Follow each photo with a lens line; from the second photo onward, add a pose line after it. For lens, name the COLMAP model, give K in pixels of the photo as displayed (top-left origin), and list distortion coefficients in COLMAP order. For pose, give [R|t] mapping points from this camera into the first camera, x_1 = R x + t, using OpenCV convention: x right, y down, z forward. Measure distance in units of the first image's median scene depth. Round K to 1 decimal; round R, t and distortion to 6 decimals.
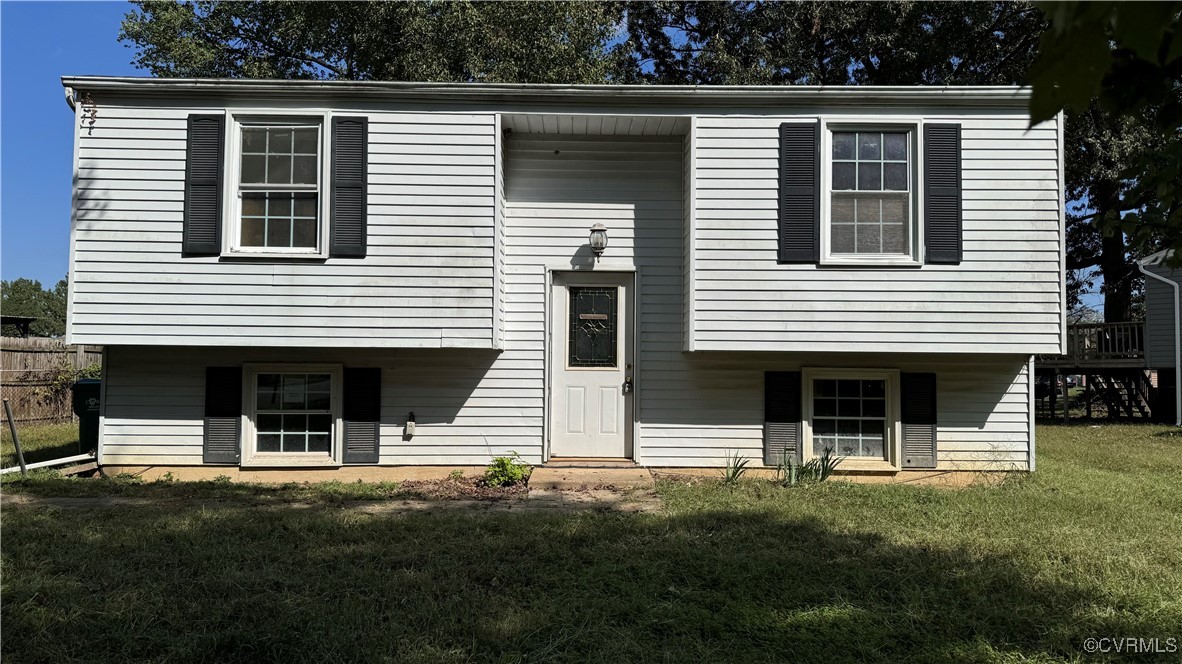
lens RADIAL K [[767.4, 0, 591.0], [0, 767.4, 332.0], [0, 0, 1]] dist [0.041125, -0.001999]
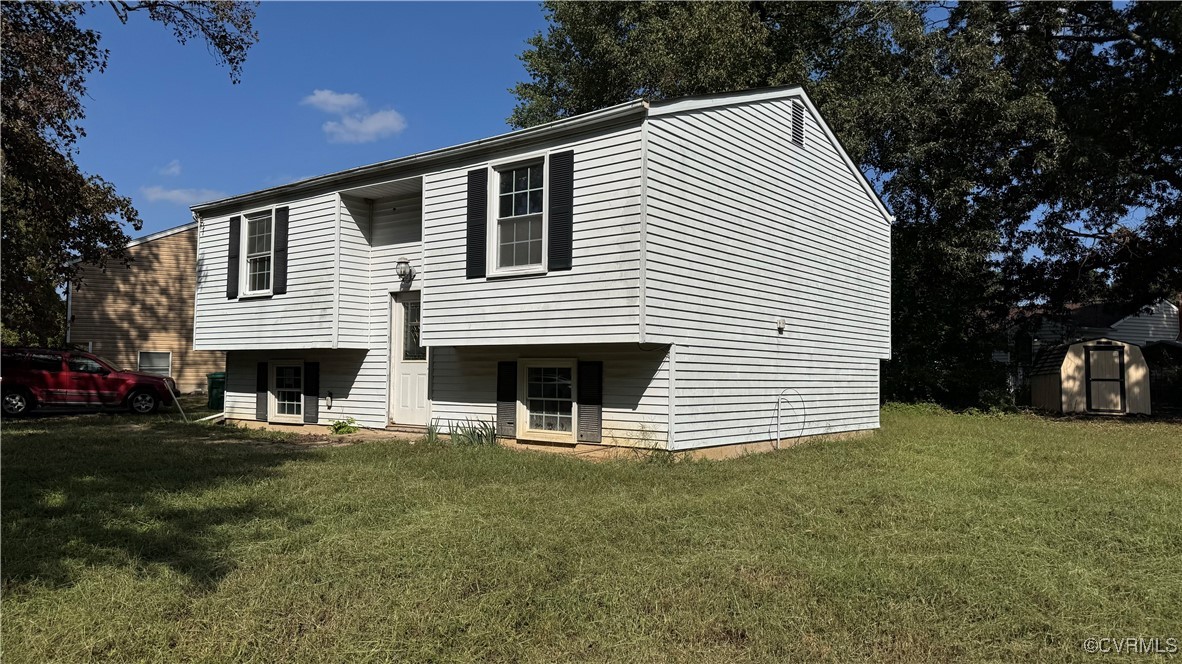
lens RADIAL K [[828.6, 0, 591.0], [0, 828.6, 332.0], [0, 0, 1]] dist [0.040842, -0.000516]
pose [[0.788336, -0.032527, -0.614384, 1.201063], [0.039429, 0.999220, -0.002309, 0.011704], [0.613980, -0.022404, 0.789004, 0.014168]]
